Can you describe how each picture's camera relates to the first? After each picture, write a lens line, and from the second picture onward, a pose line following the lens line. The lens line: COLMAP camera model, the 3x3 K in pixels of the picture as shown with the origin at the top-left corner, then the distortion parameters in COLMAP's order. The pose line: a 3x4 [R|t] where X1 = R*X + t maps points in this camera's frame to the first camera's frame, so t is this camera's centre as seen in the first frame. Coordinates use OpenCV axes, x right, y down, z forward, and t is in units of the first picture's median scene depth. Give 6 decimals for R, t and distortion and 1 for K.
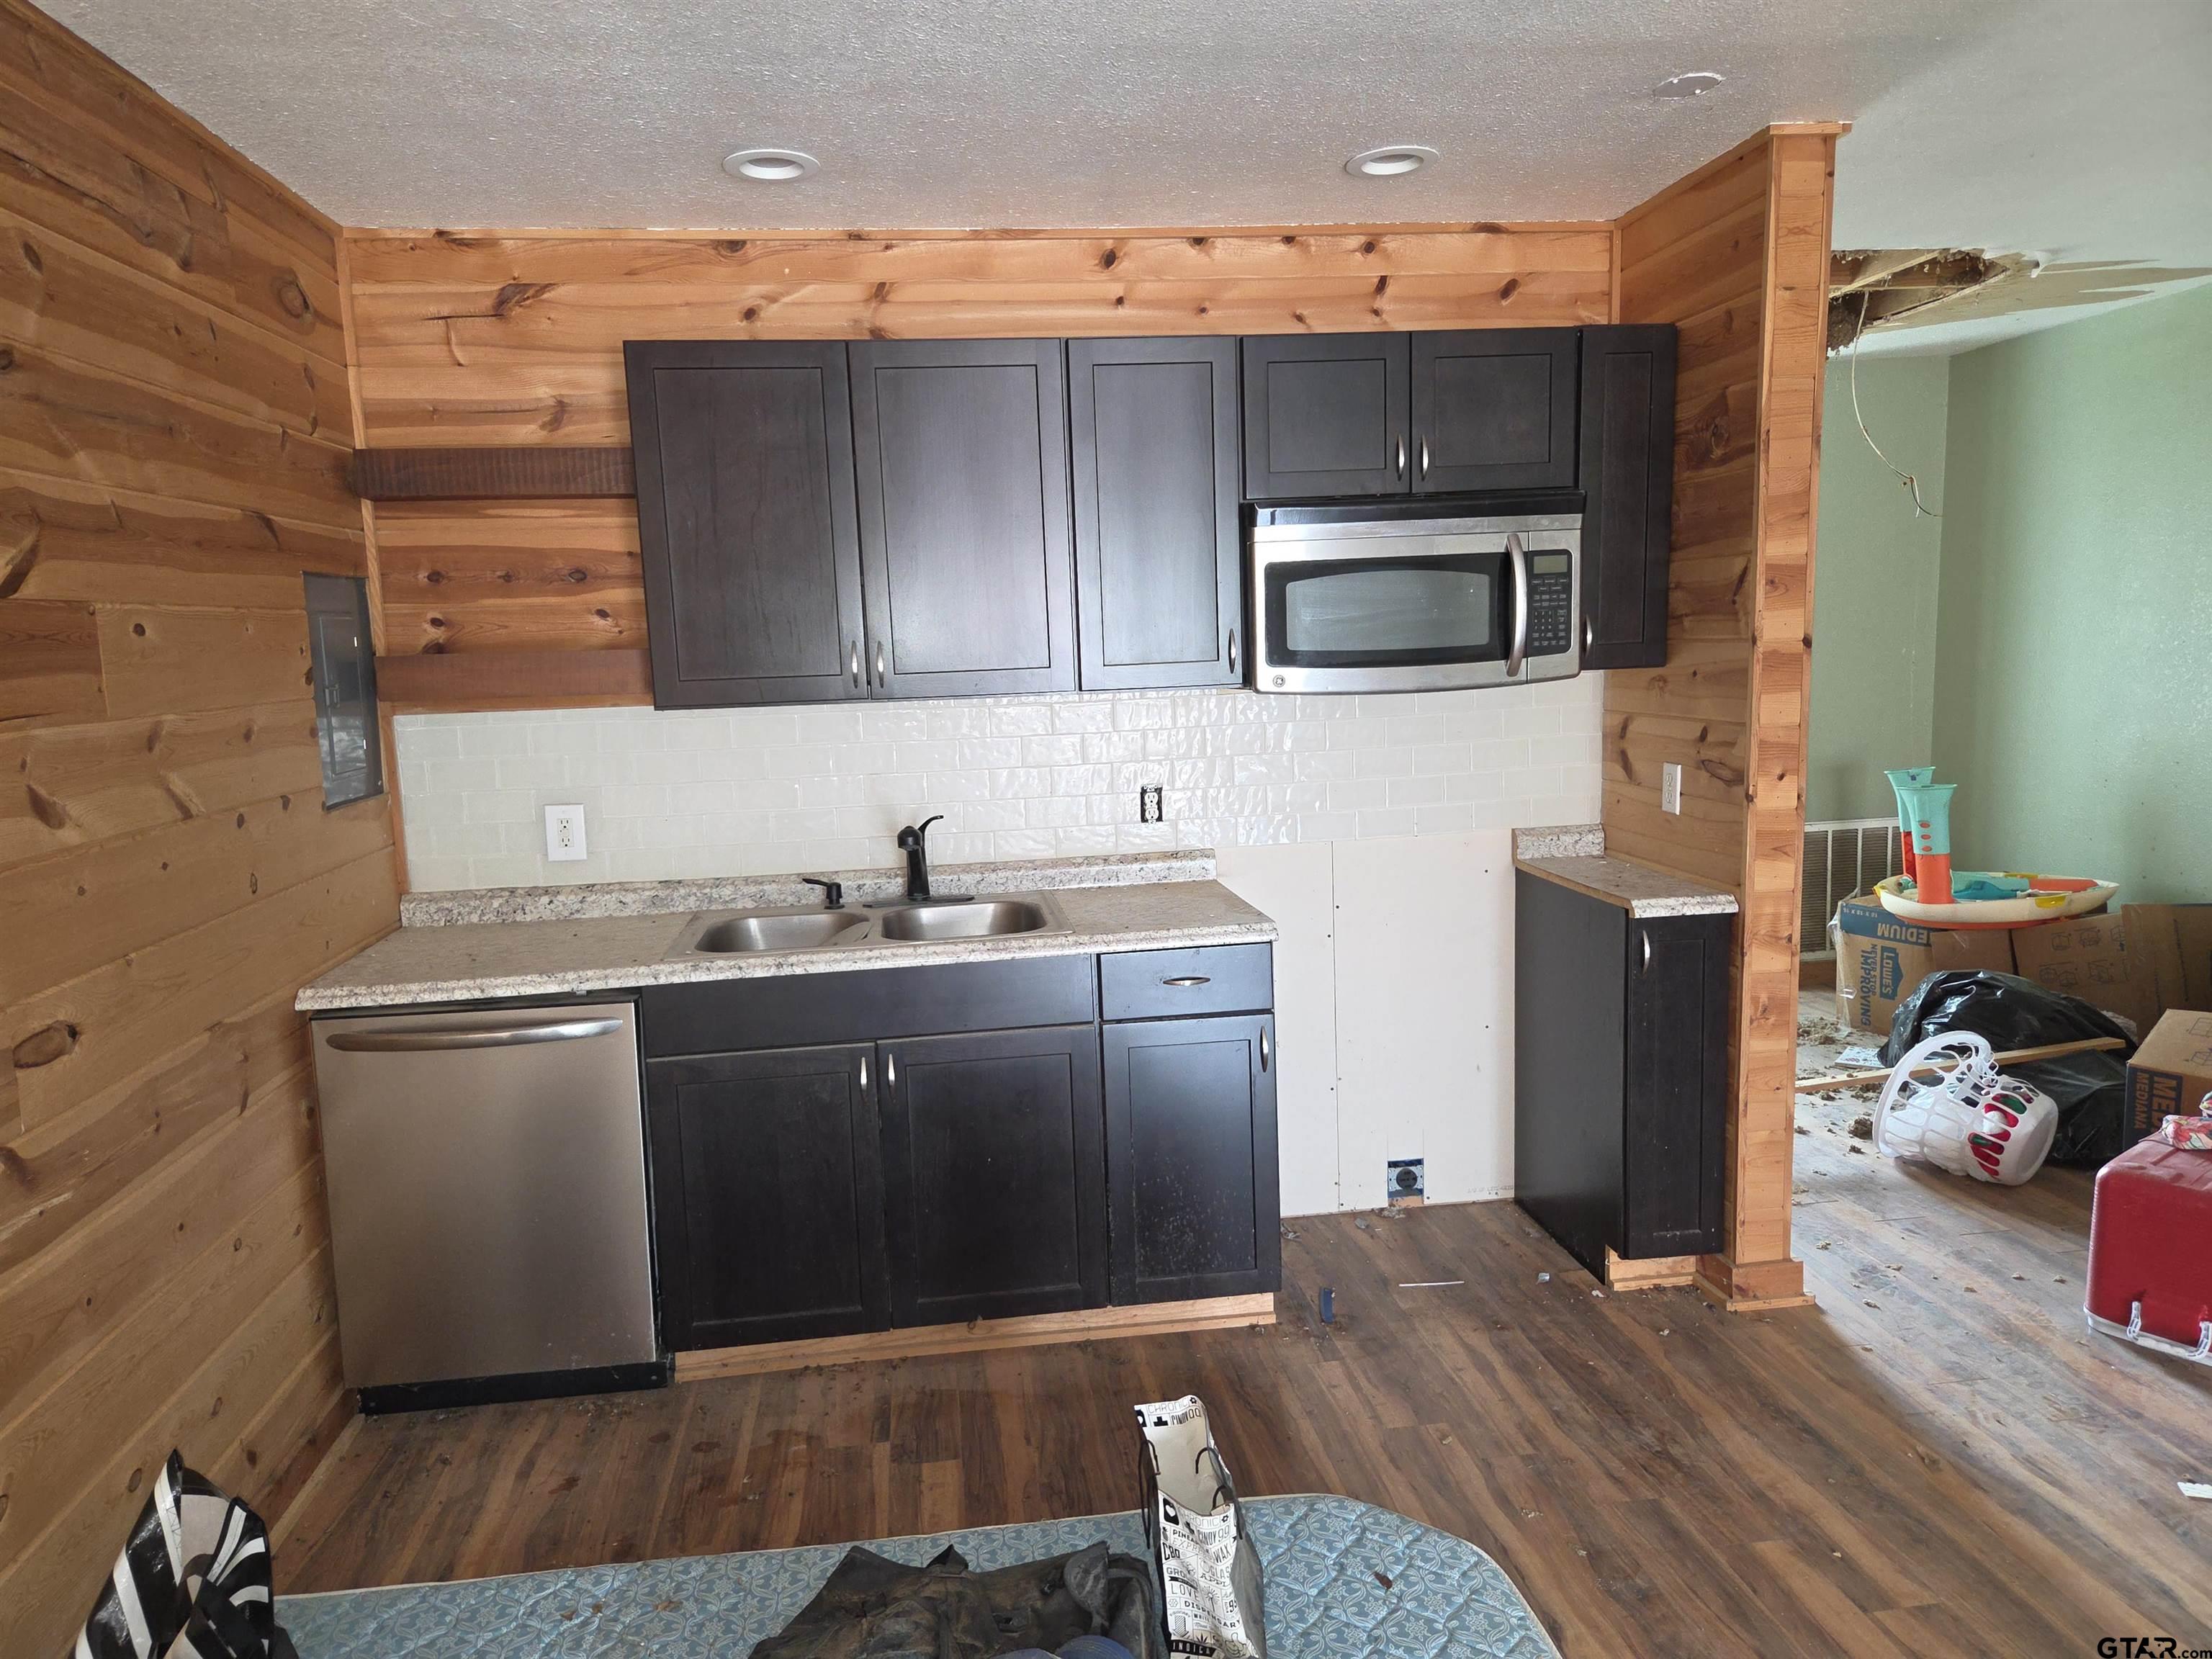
lens RADIAL K [[1509.7, 0, 1107.1], [0, 1509.7, 807.3], [0, 0, 1]] dist [0.017813, -0.000629]
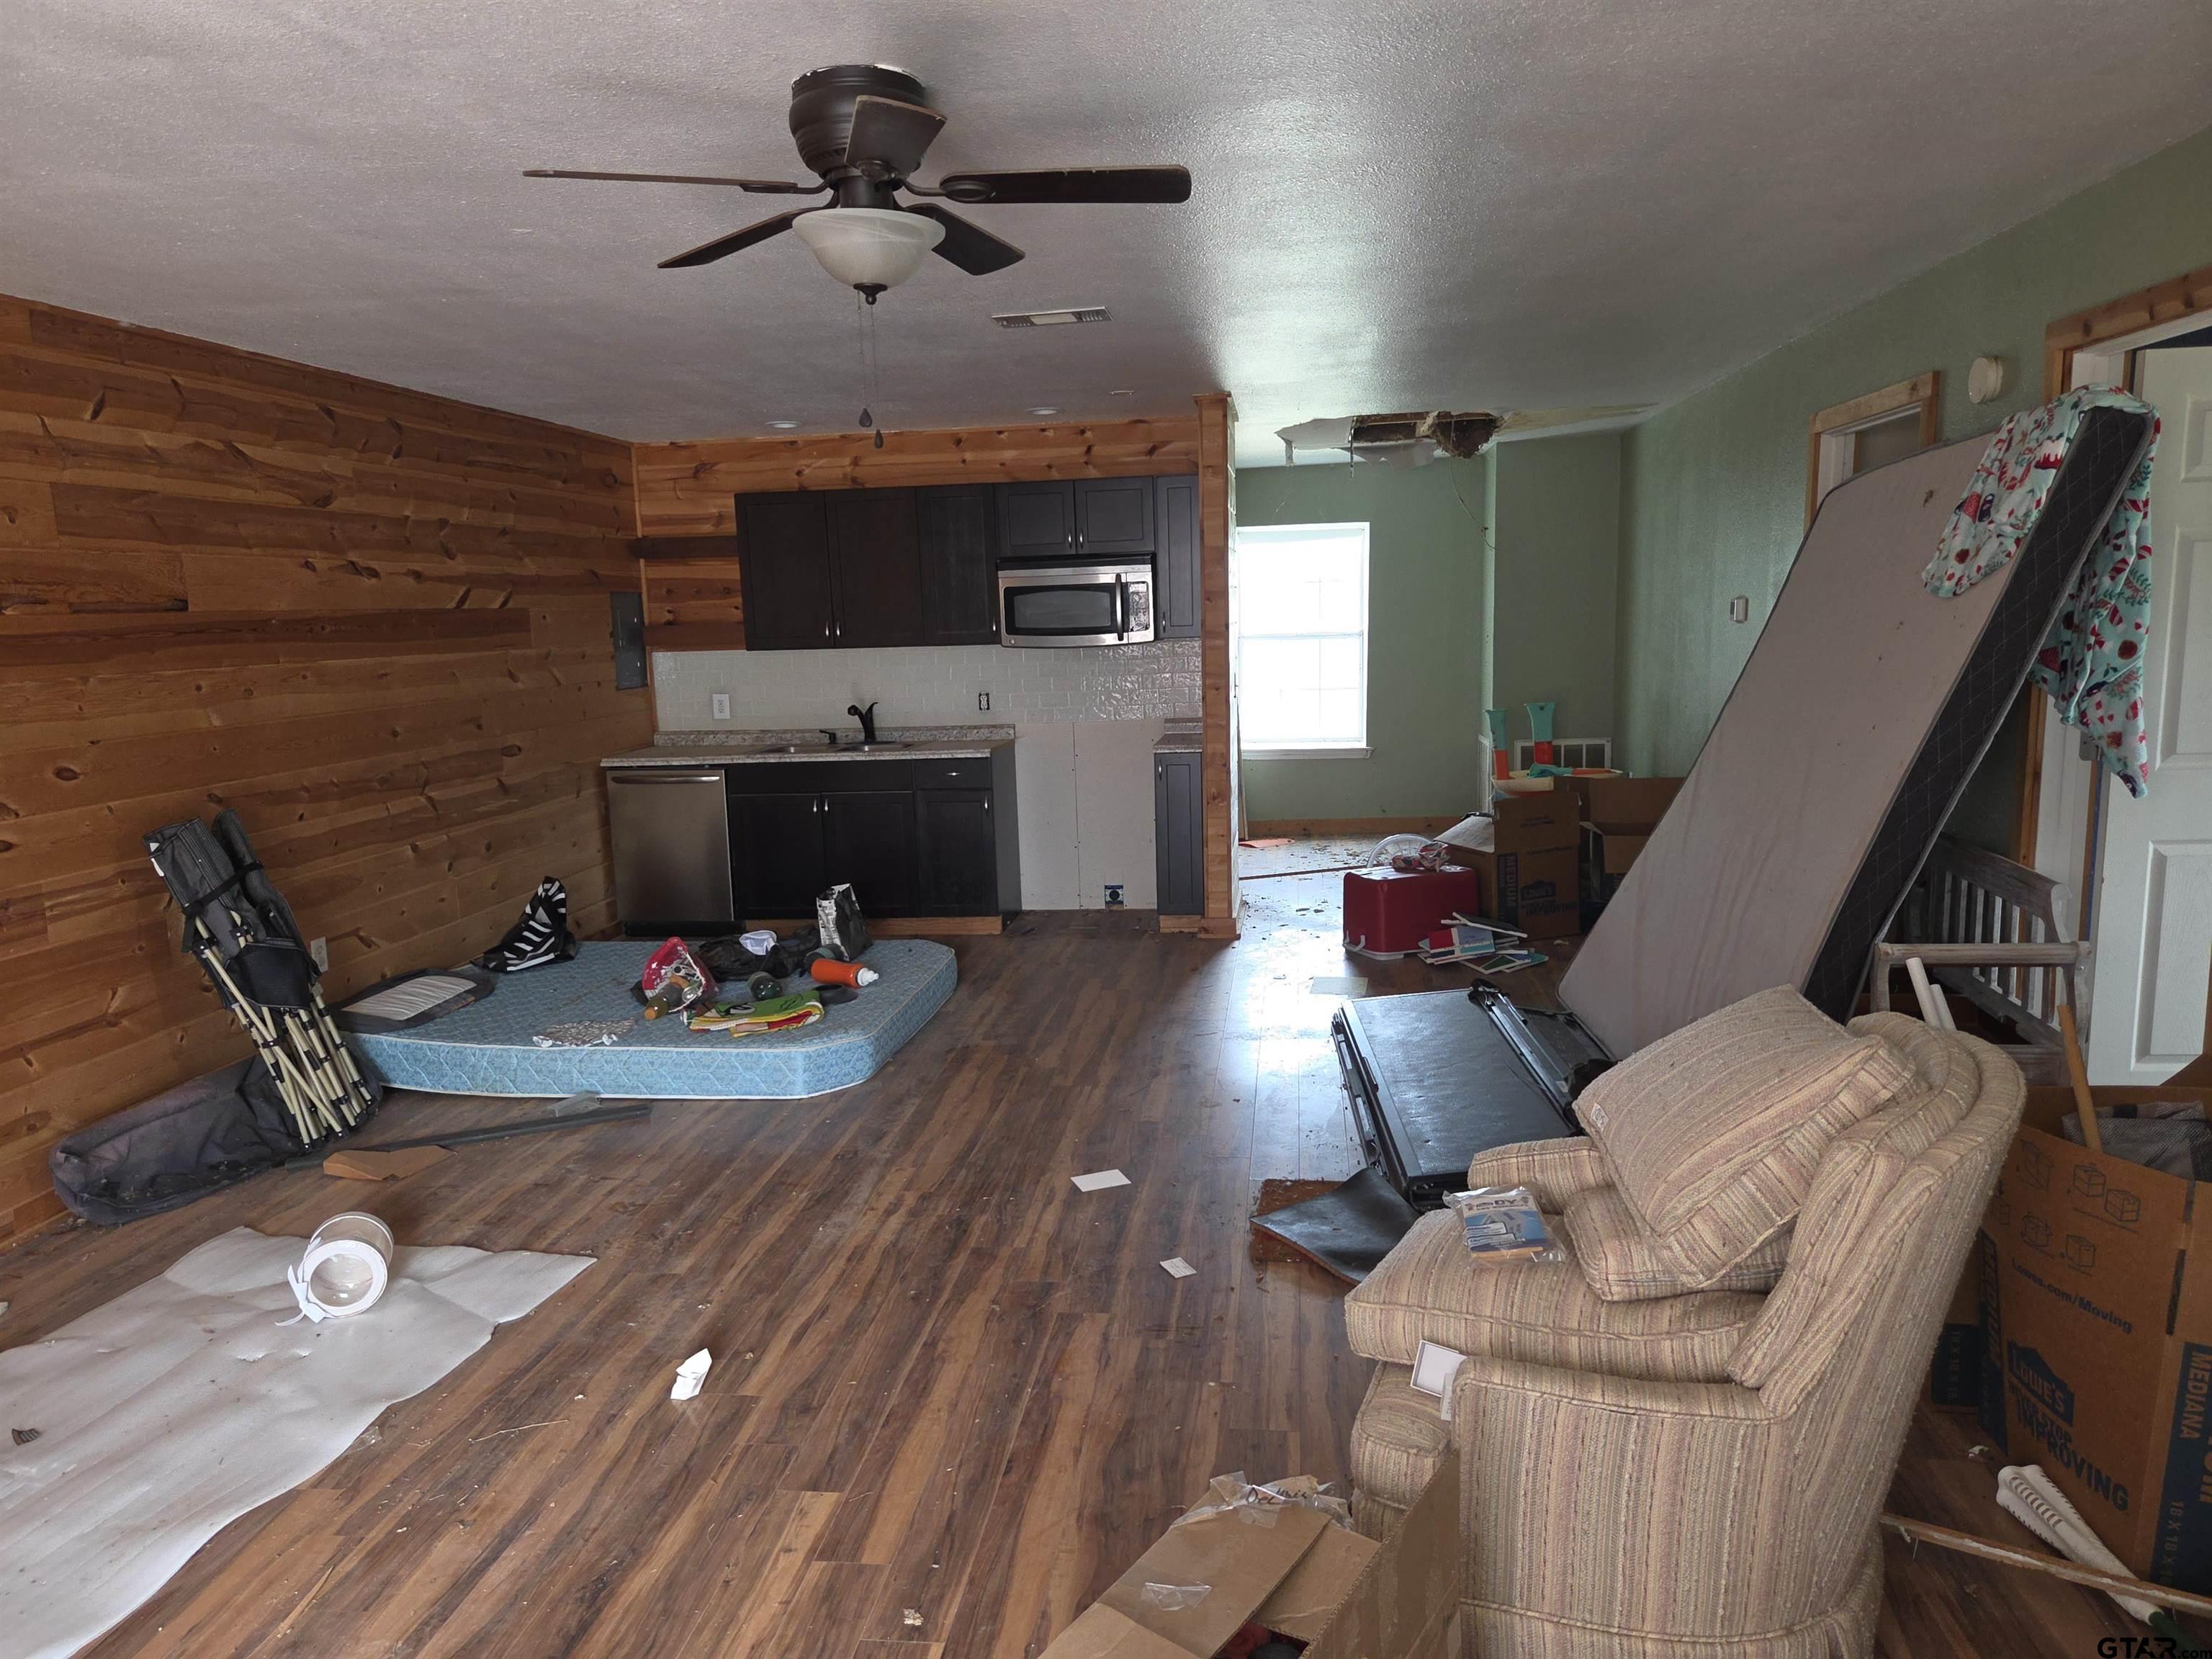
lens RADIAL K [[1491.2, 0, 1106.0], [0, 1491.2, 829.5], [0, 0, 1]] dist [0.004544, 0.000096]
pose [[0.966805, 0.043798, -0.251734, 0.802007], [-0.034536, 0.998558, 0.041098, 0.093895], [0.253172, -0.031040, 0.966923, -1.054670]]
